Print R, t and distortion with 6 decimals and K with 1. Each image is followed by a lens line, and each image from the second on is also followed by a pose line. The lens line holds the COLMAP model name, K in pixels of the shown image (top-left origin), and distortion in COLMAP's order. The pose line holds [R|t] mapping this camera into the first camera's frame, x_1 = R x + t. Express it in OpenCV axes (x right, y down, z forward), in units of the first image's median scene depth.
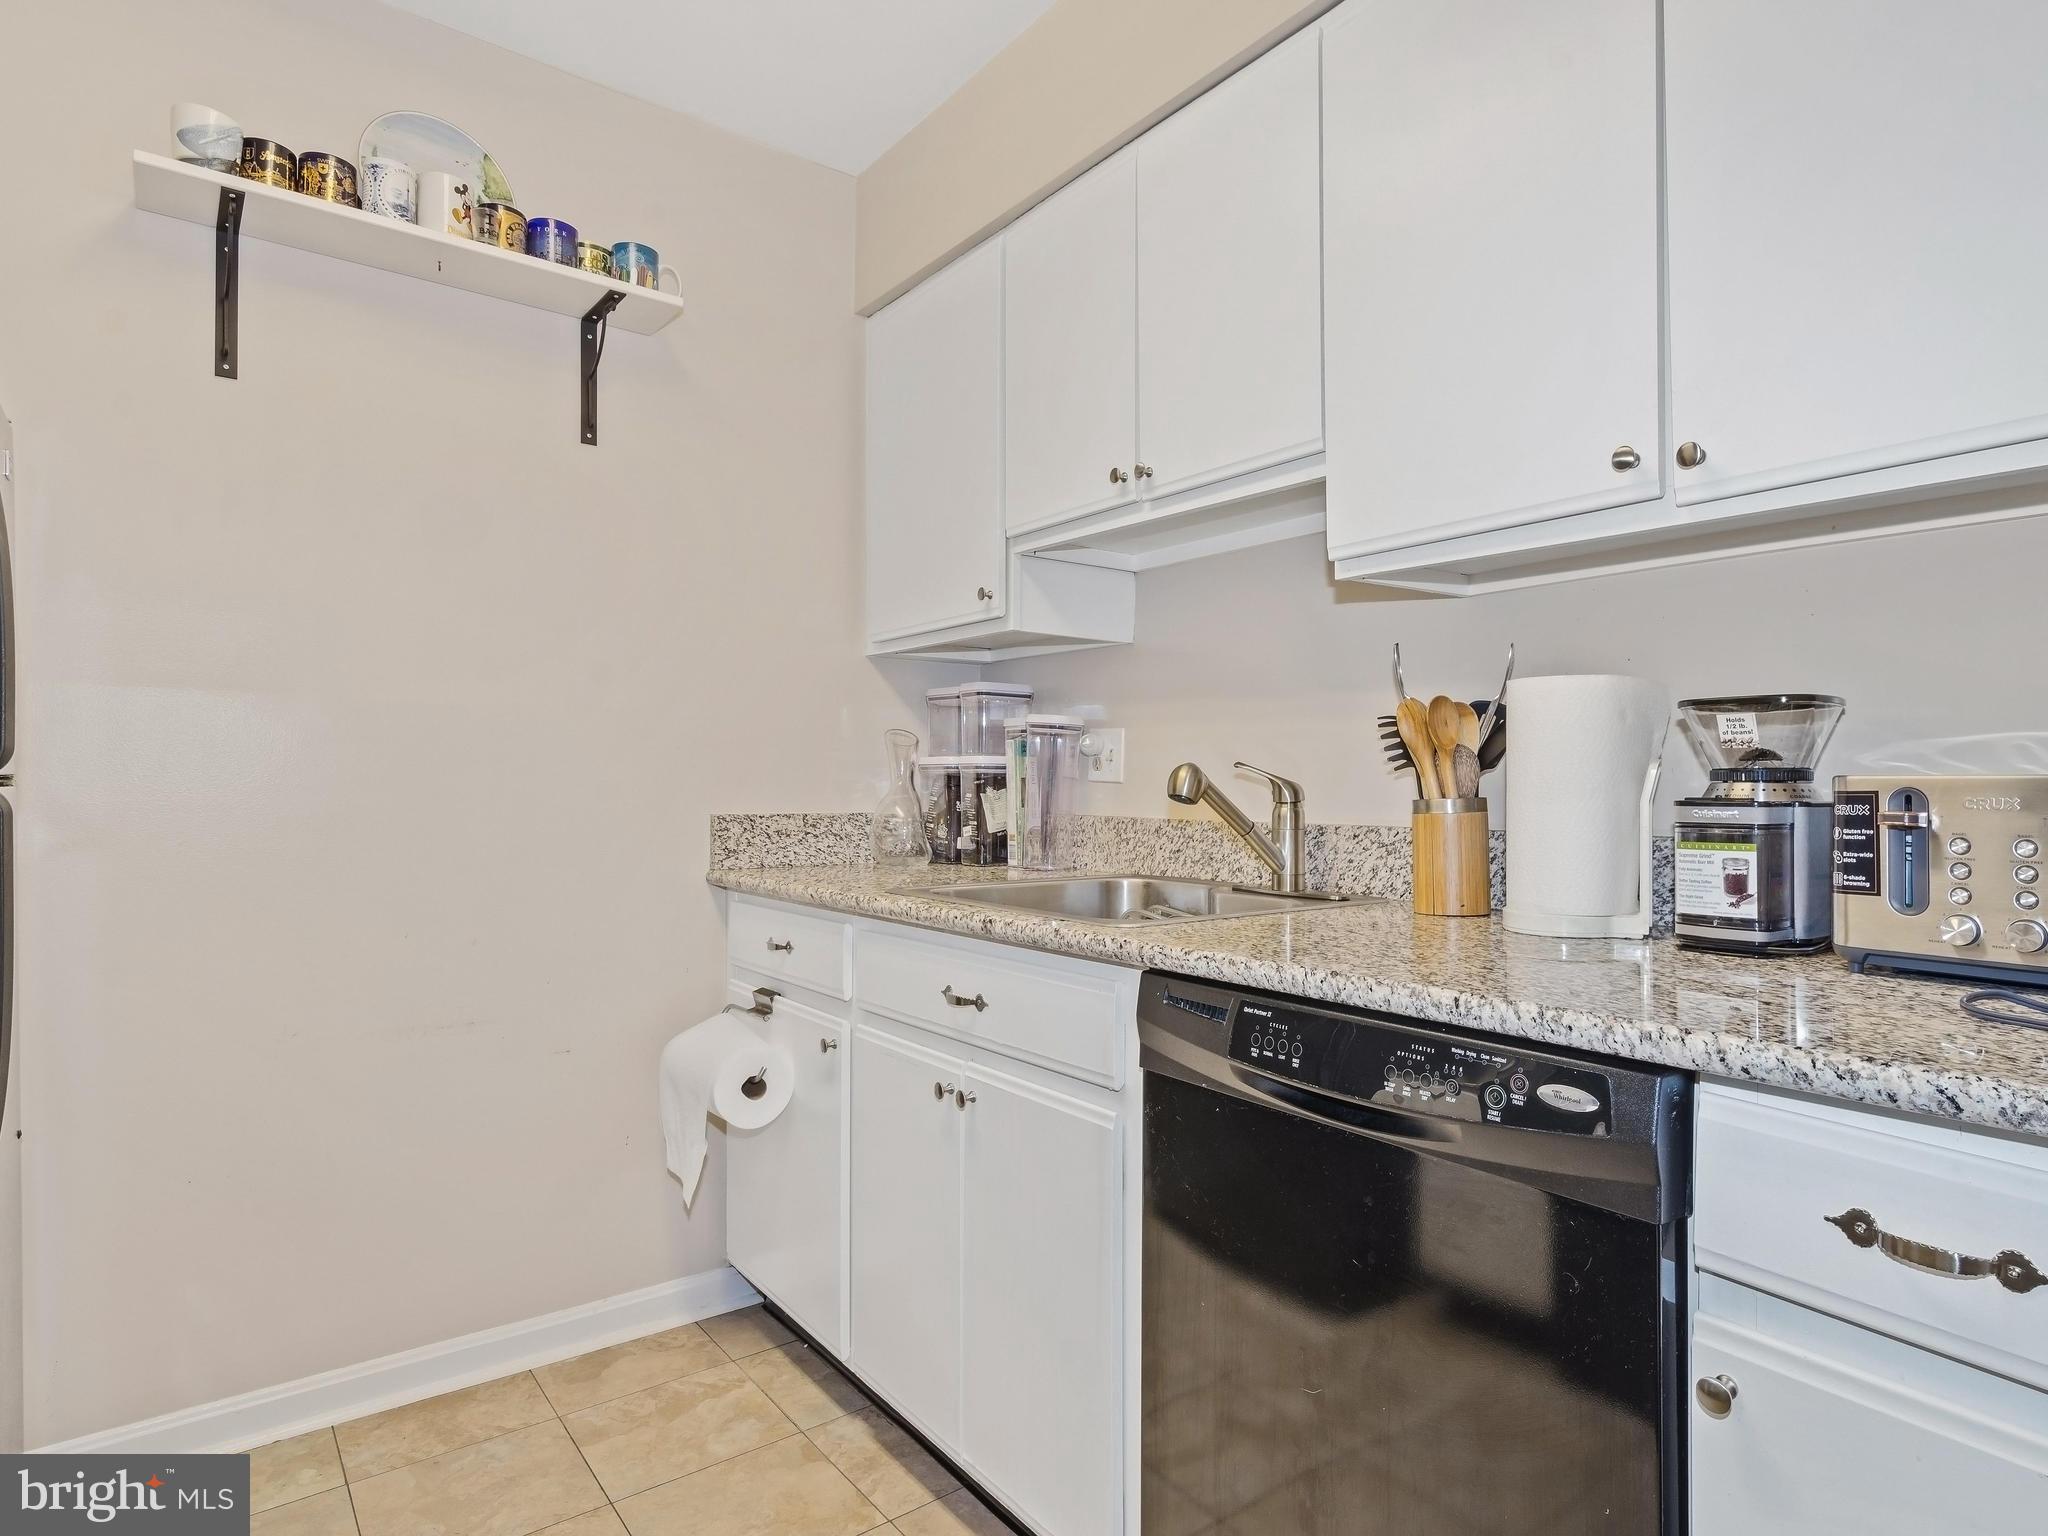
lens RADIAL K [[1160.8, 0, 1086.8], [0, 1160.8, 772.5], [0, 0, 1]] dist [0.026580, -0.019955]
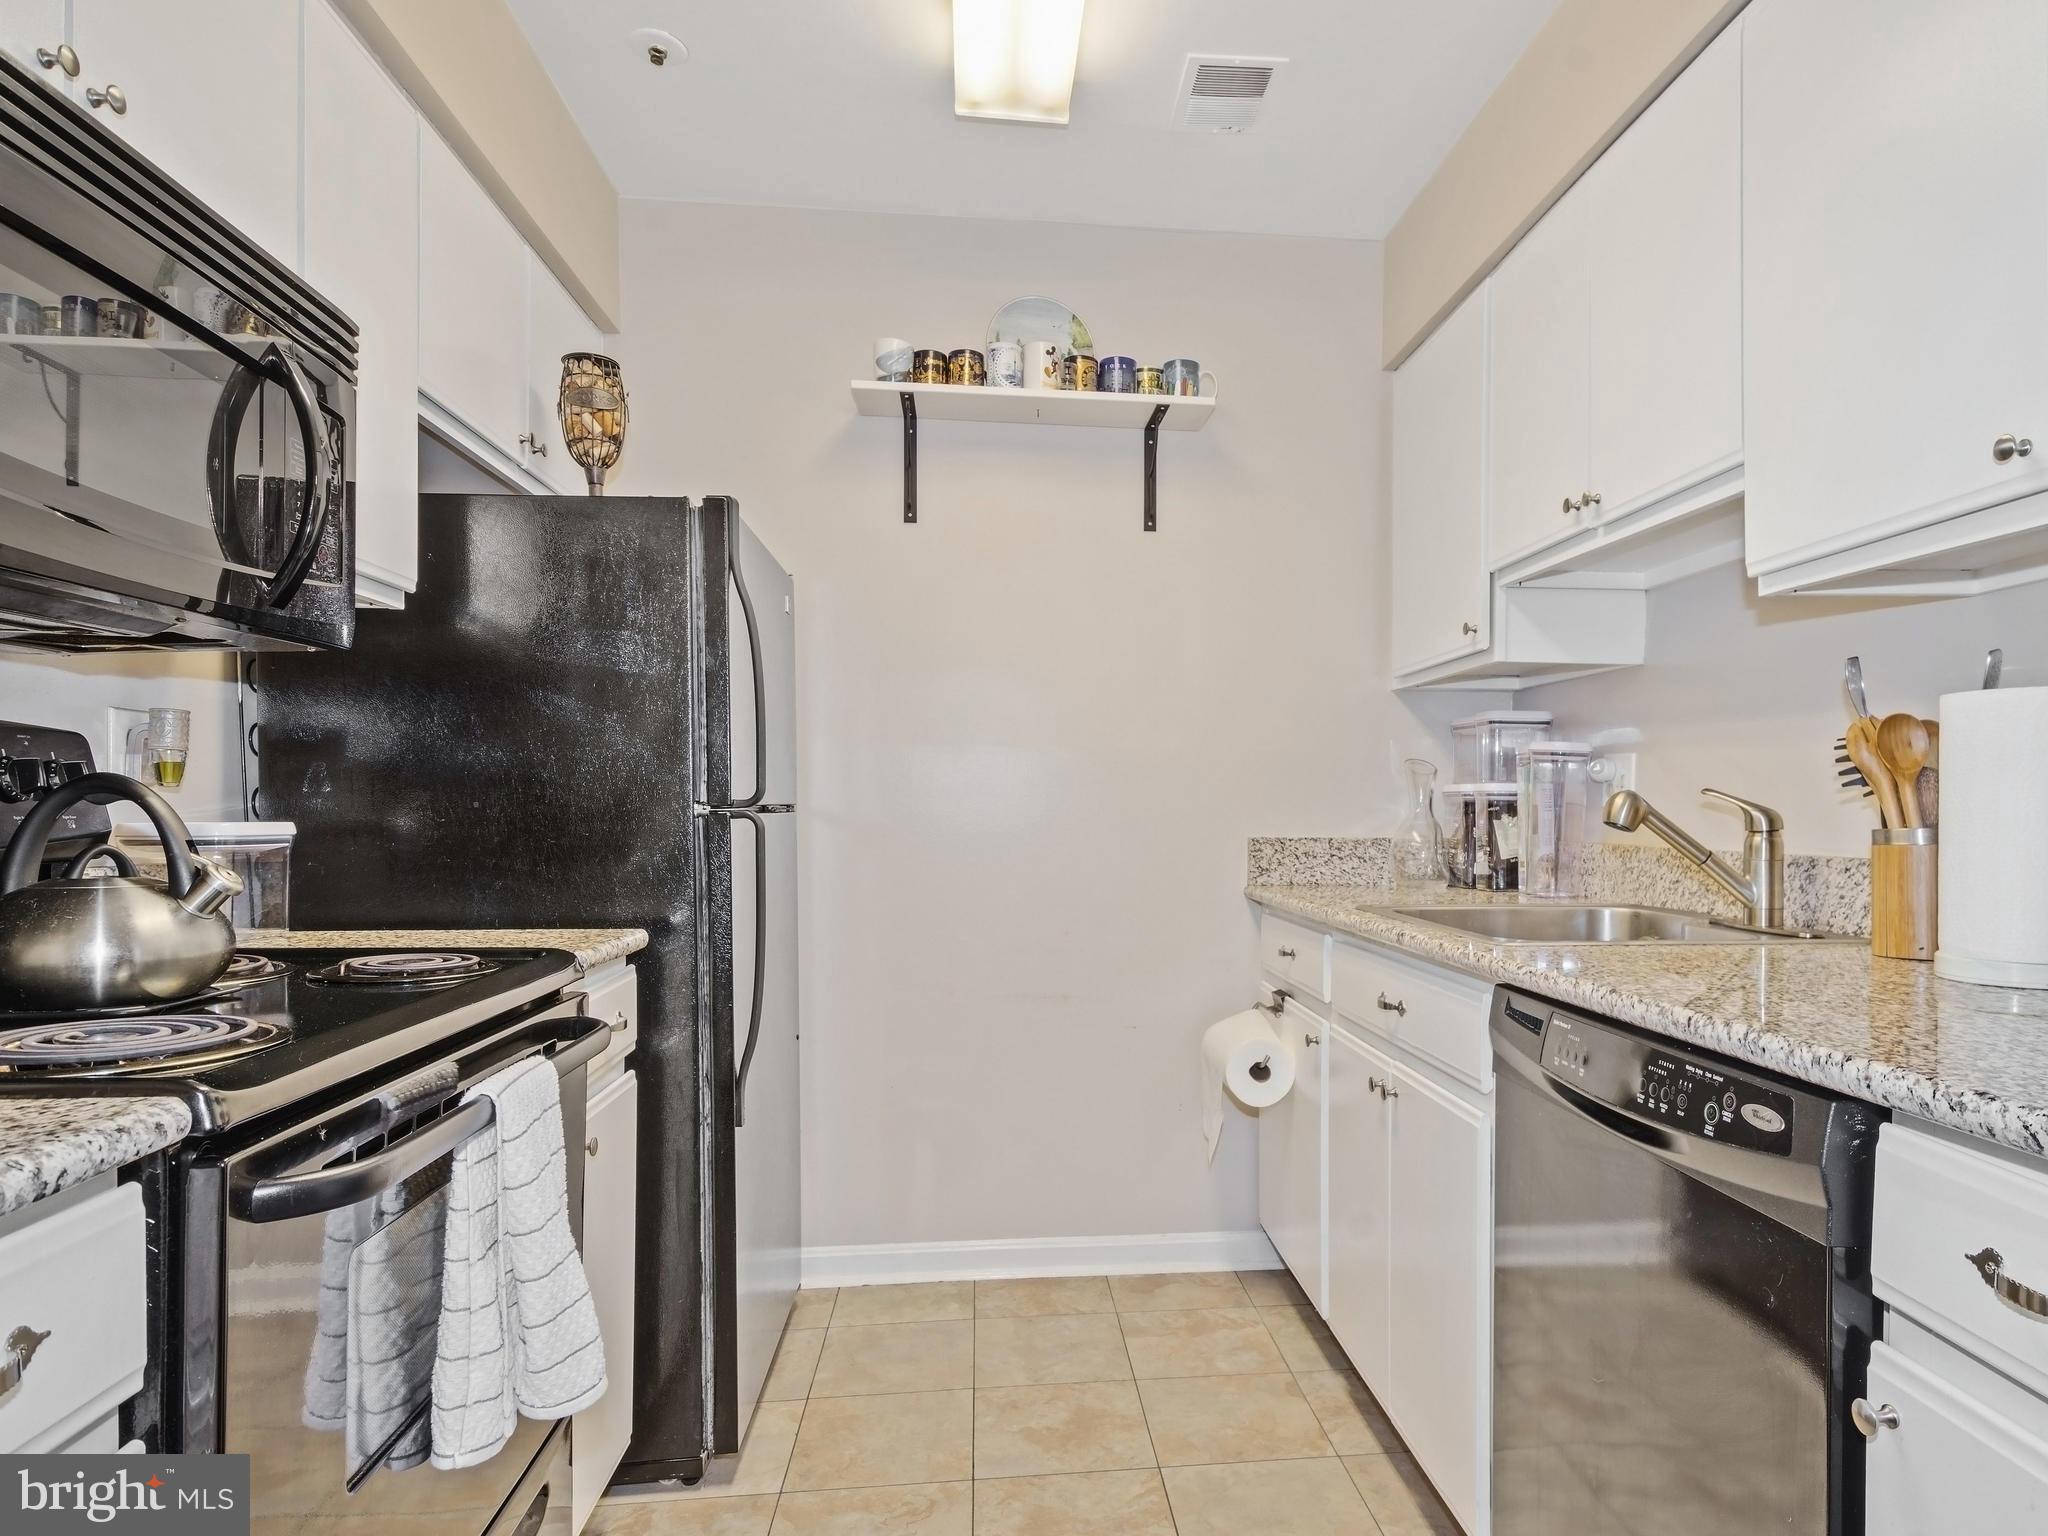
lens RADIAL K [[1209.0, 0, 1084.1], [0, 1209.0, 807.7], [0, 0, 1]] dist [0.026579, -0.024301]
pose [[0.834937, 0.000105, -0.550346, 0.235283], [0.004242, 0.999969, 0.006627, -0.001876], [0.550329, -0.007868, 0.834911, -0.104450]]
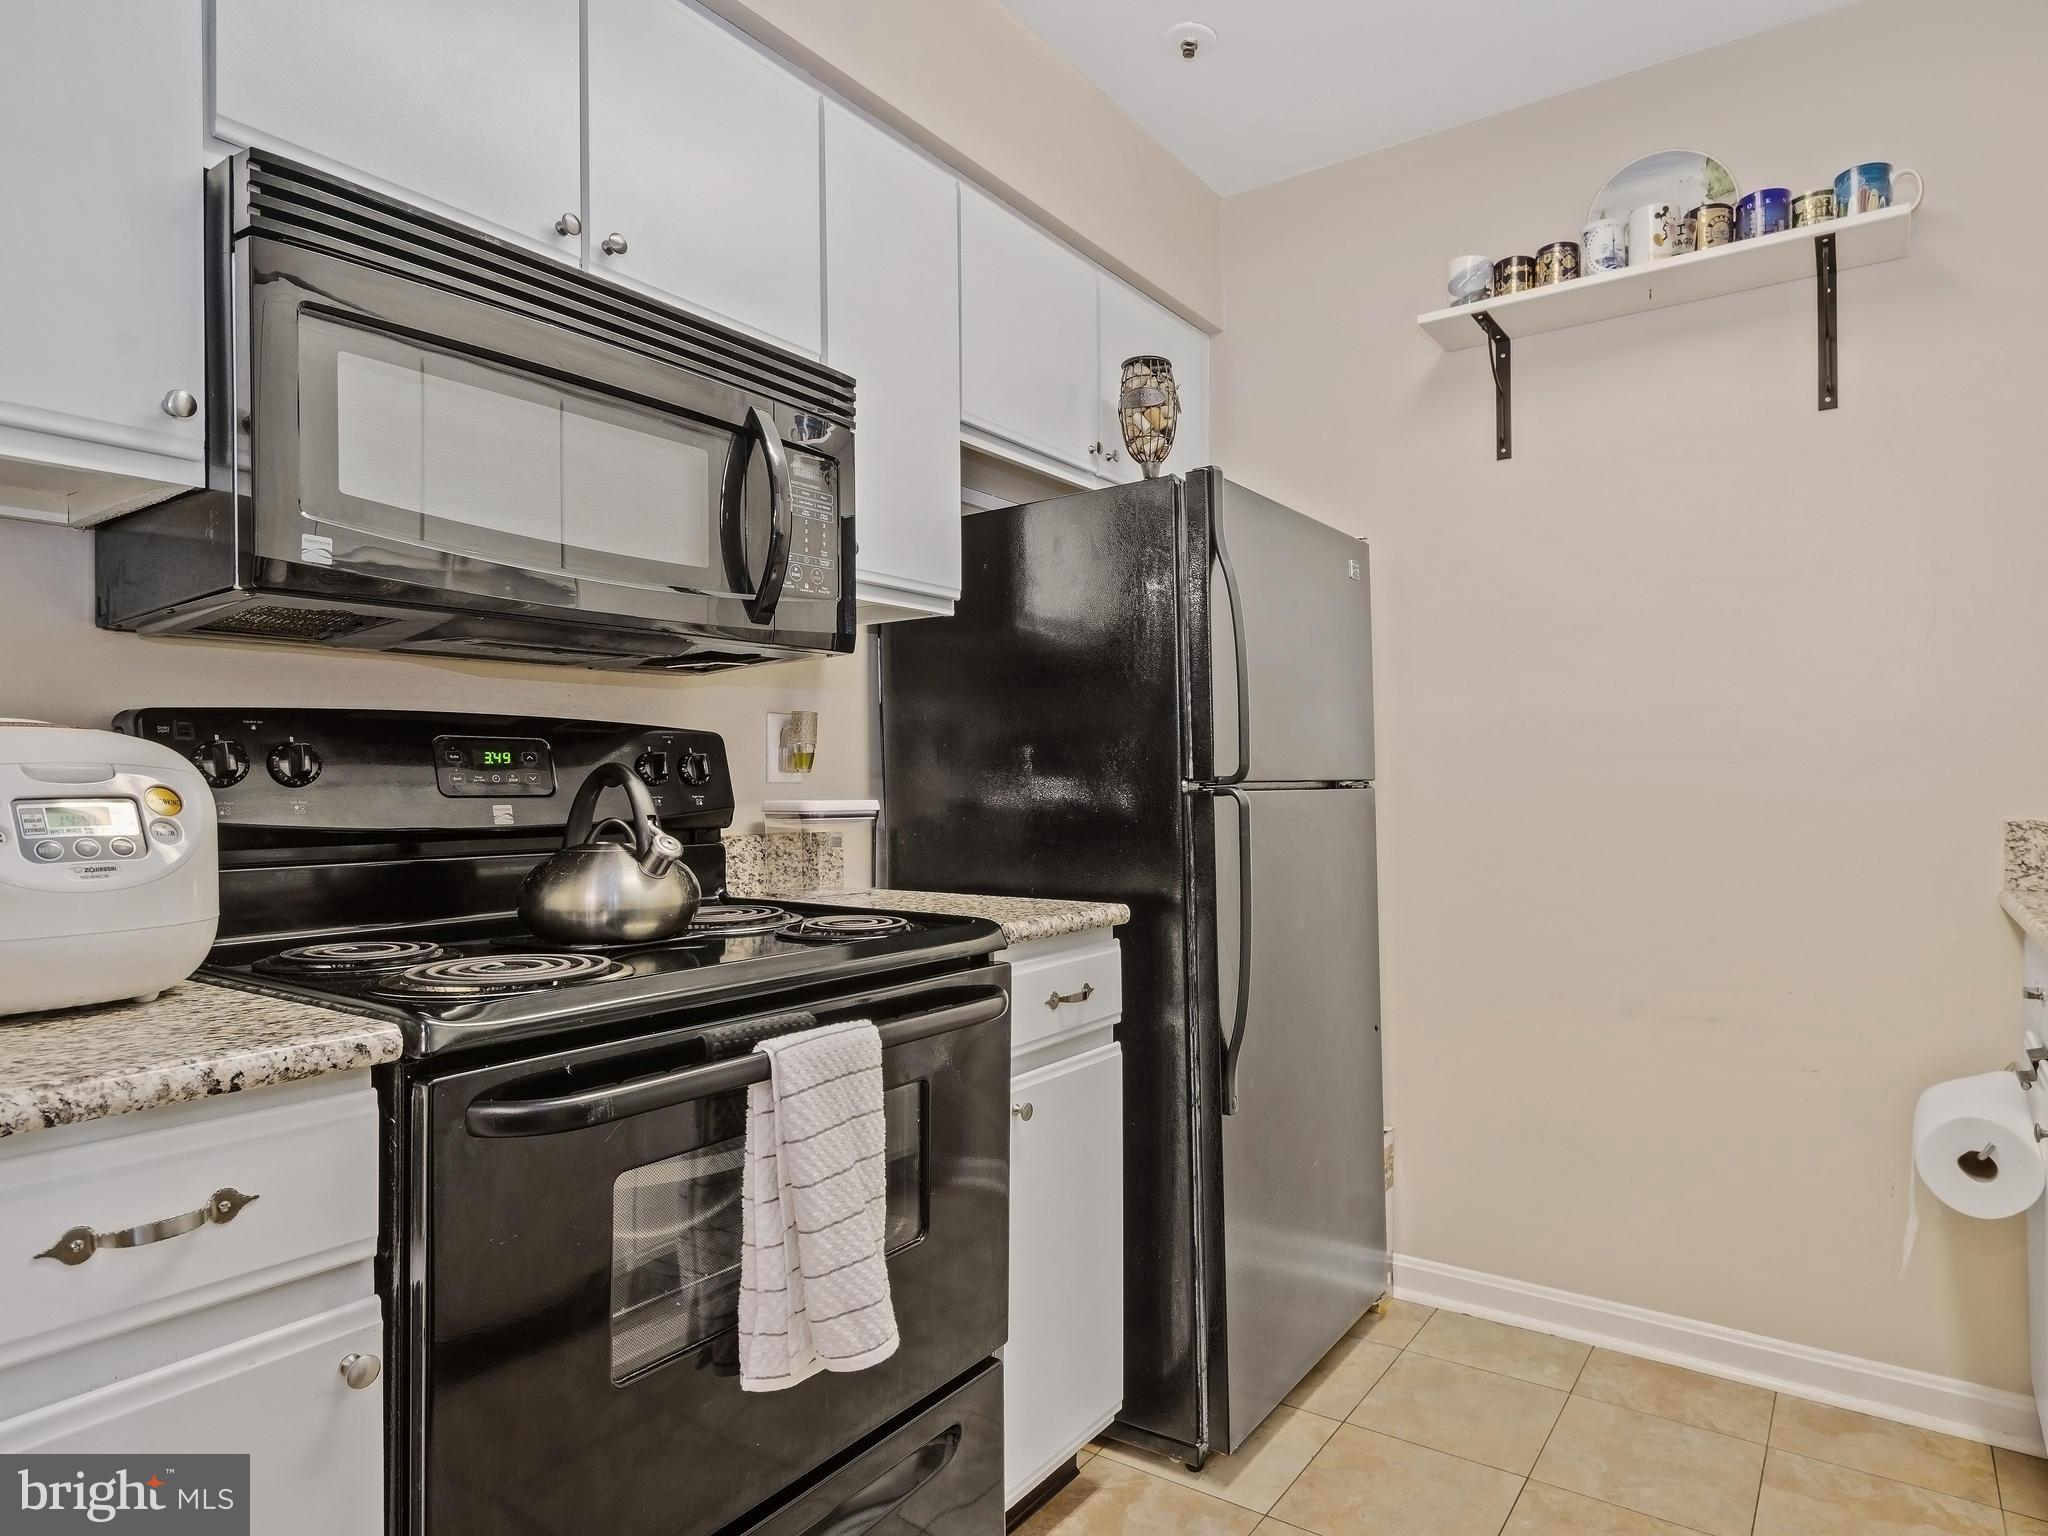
lens RADIAL K [[1160.8, 0, 1086.8], [0, 1160.8, 772.5], [0, 0, 1]] dist [0.026580, -0.019955]
pose [[0.293034, -0.013634, -0.956005, 0.304833], [0.017331, 0.999810, -0.008946, 0.000637], [0.955945, -0.013947, 0.293215, 0.197321]]
